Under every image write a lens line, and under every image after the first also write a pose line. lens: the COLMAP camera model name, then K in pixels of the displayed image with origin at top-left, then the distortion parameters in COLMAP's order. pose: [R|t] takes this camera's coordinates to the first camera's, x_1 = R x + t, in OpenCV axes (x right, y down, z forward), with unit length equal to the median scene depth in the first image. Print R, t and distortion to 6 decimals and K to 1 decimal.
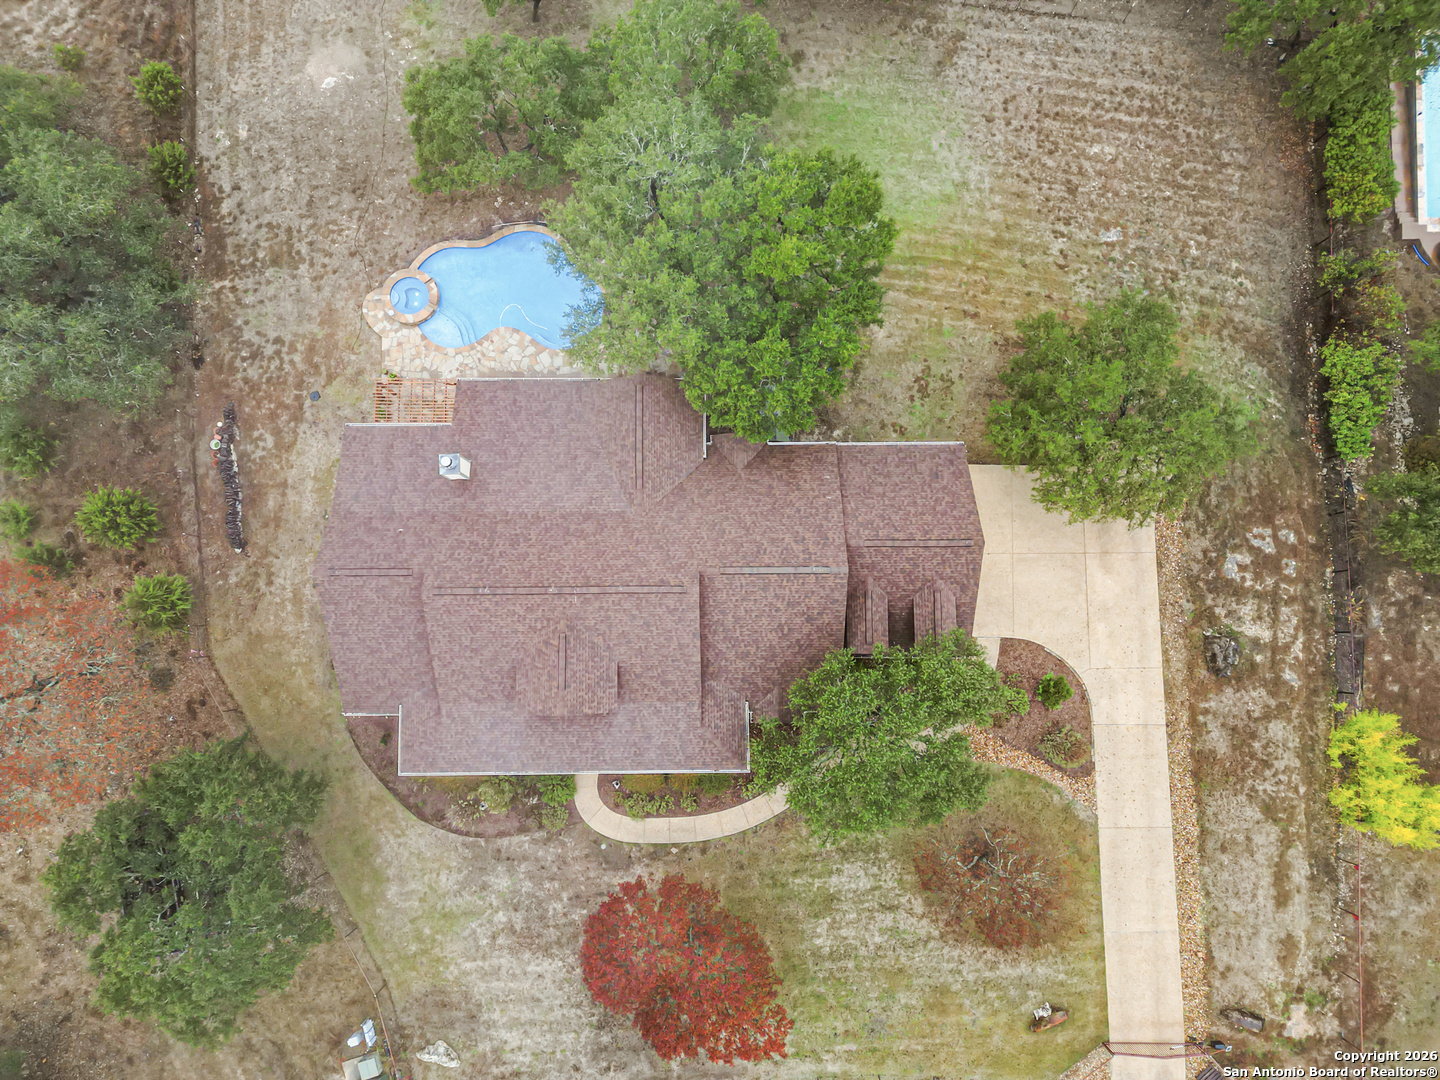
lens RADIAL K [[1010.0, 0, 720.0], [0, 1010.0, 540.0], [0, 0, 1]] dist [0.036645, -0.004190]
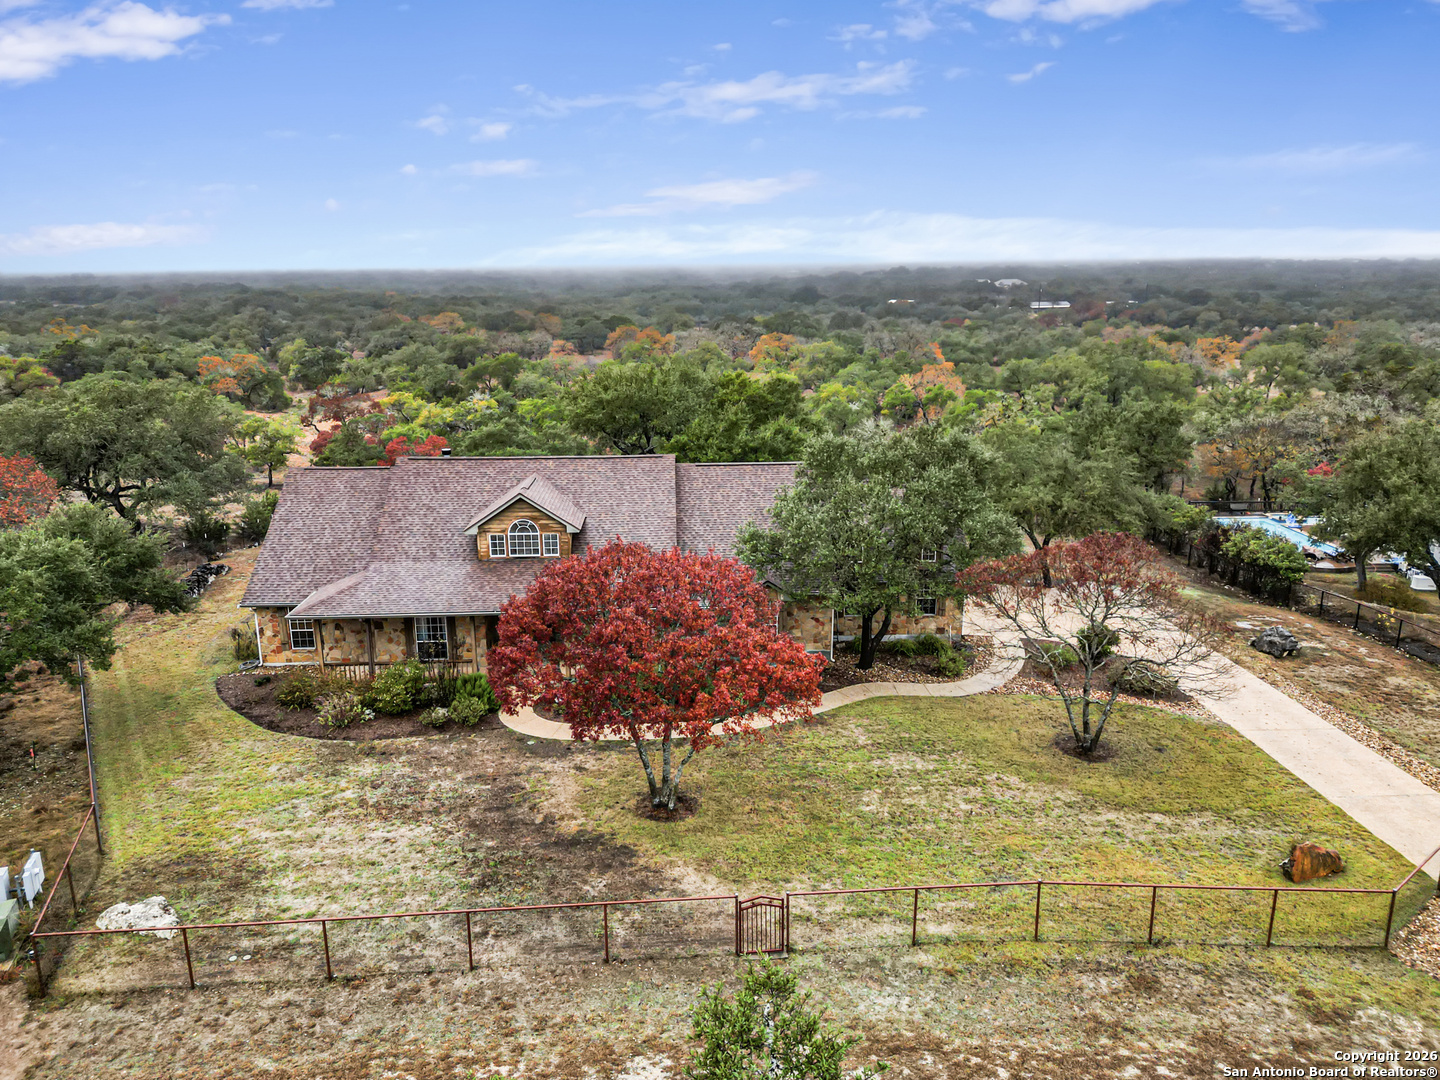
lens RADIAL K [[1010.0, 0, 720.0], [0, 1010.0, 540.0], [0, 0, 1]] dist [0.036645, -0.004190]
pose [[0.999283, -0.008987, 0.036775, -0.011877], [0.037661, 0.334768, -0.941548, 0.902340], [-0.003849, 0.942258, 0.334866, 0.645606]]
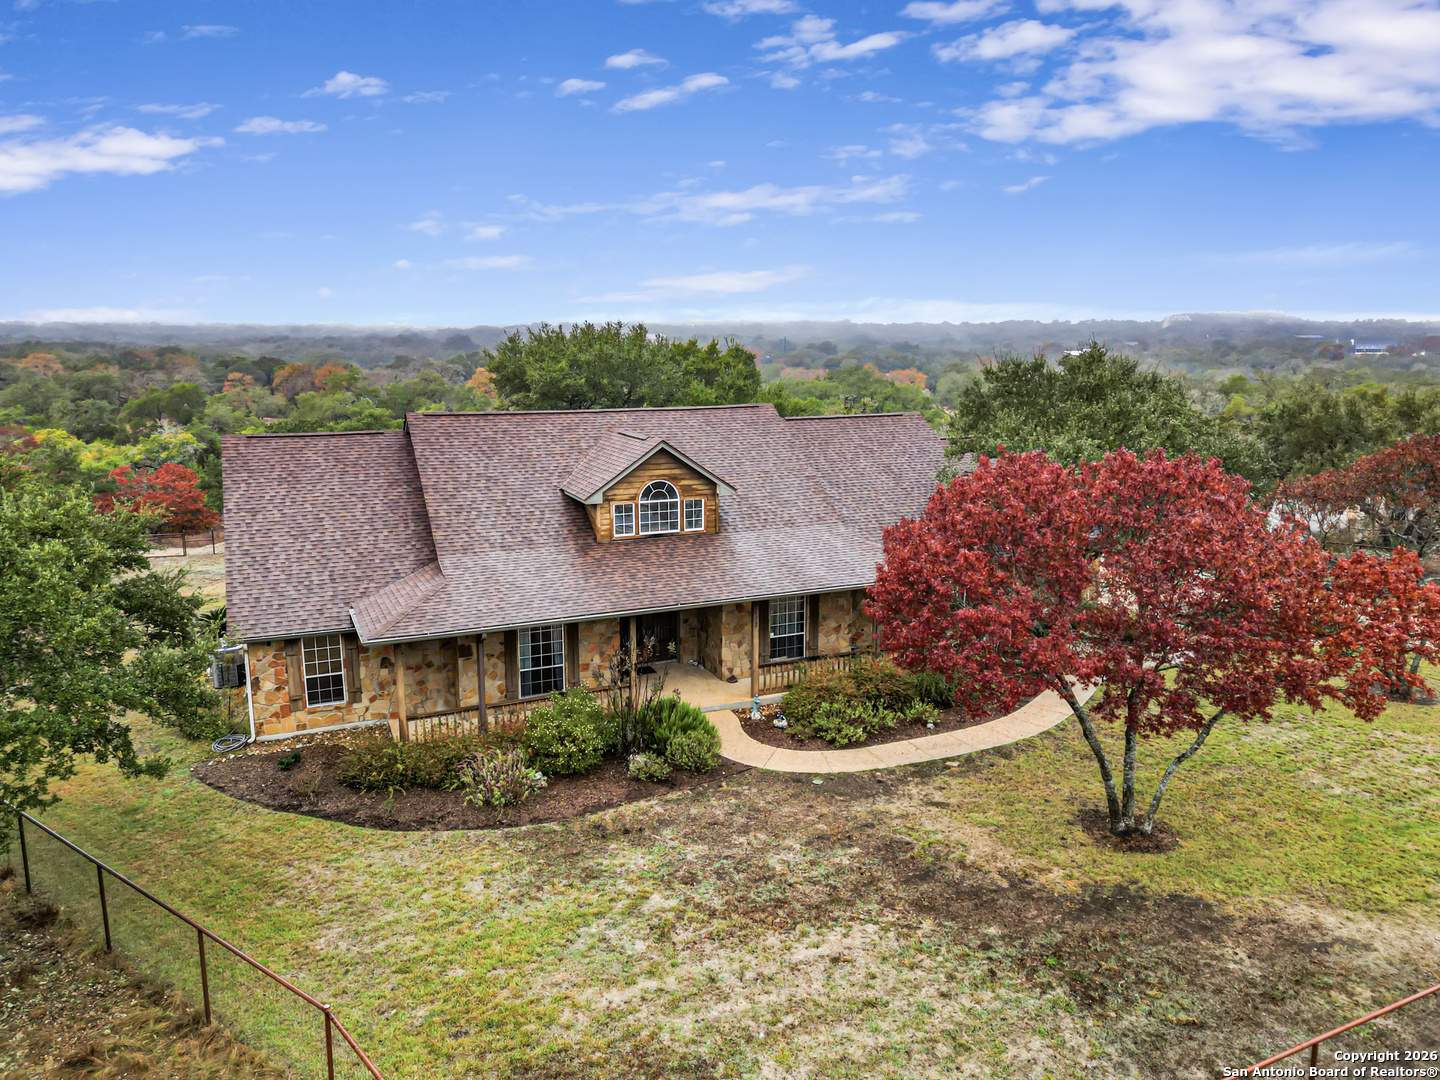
lens RADIAL K [[1010.0, 0, 720.0], [0, 1010.0, 540.0], [0, 0, 1]] dist [0.036645, -0.004190]
pose [[0.918305, -0.071812, 0.389306, -0.324746], [0.393911, 0.263560, -0.880551, 0.657503], [-0.039371, 0.961966, 0.270316, 0.776214]]
